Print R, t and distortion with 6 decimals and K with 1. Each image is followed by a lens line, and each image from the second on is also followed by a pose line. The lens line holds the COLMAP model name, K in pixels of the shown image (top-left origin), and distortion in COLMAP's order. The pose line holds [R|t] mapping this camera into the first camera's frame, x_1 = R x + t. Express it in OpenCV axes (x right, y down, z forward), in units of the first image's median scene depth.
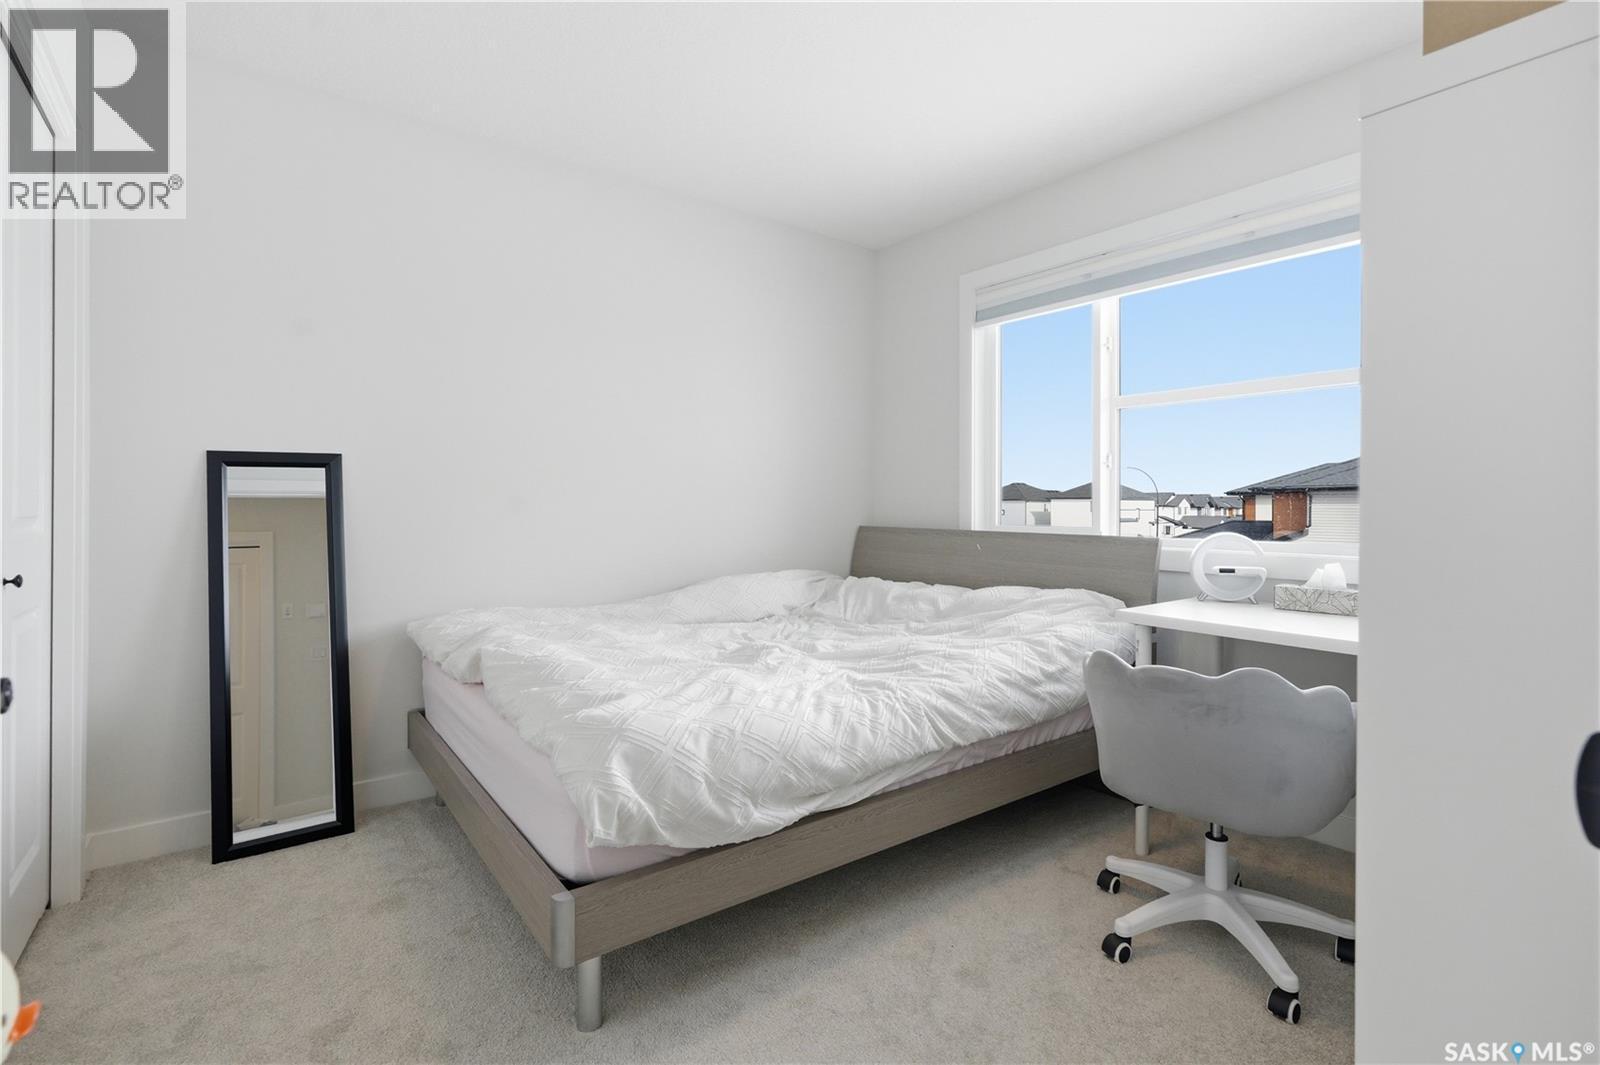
lens RADIAL K [[726.6, 0, 800.0], [0, 726.6, 532.5], [0, 0, 1]] dist [-0.002030, -0.000087]
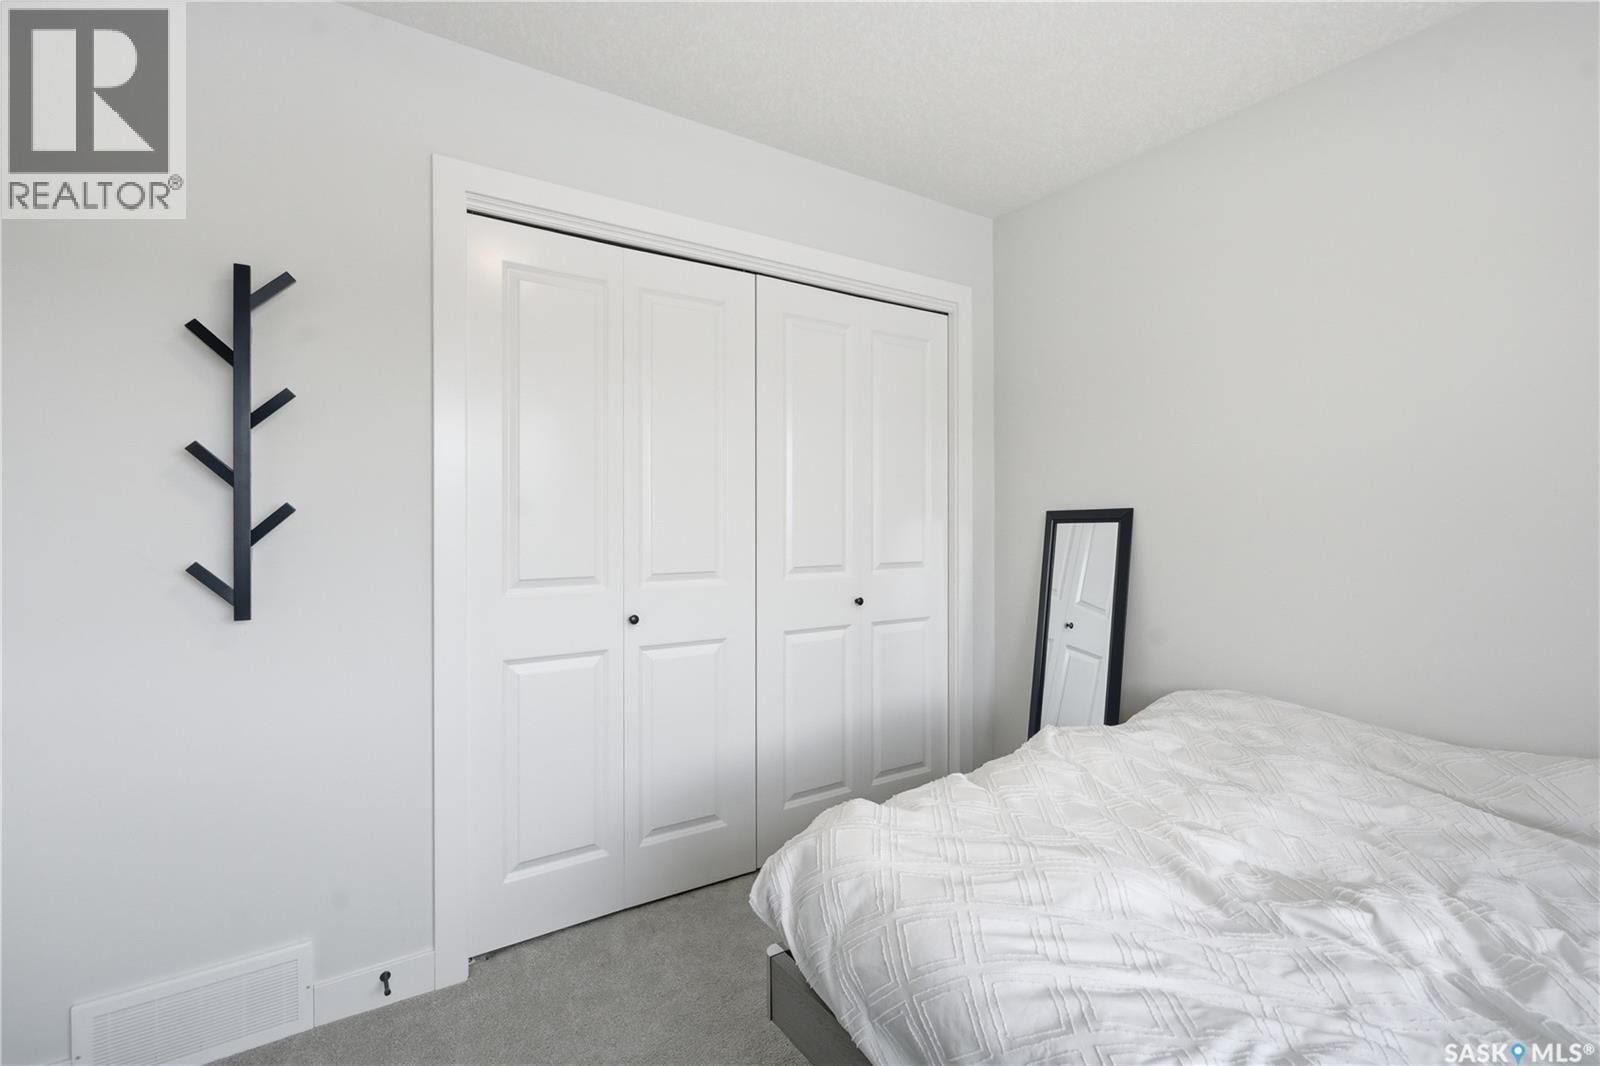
lens RADIAL K [[726.6, 0, 800.0], [0, 726.6, 533.0], [0, 0, 1]] dist [-0.002030, -0.000087]
pose [[-0.065788, 0.023488, -0.997557, 0.455859], [-0.029779, 0.999231, 0.025491, -0.093294], [0.997389, 0.031383, -0.065038, 0.651869]]
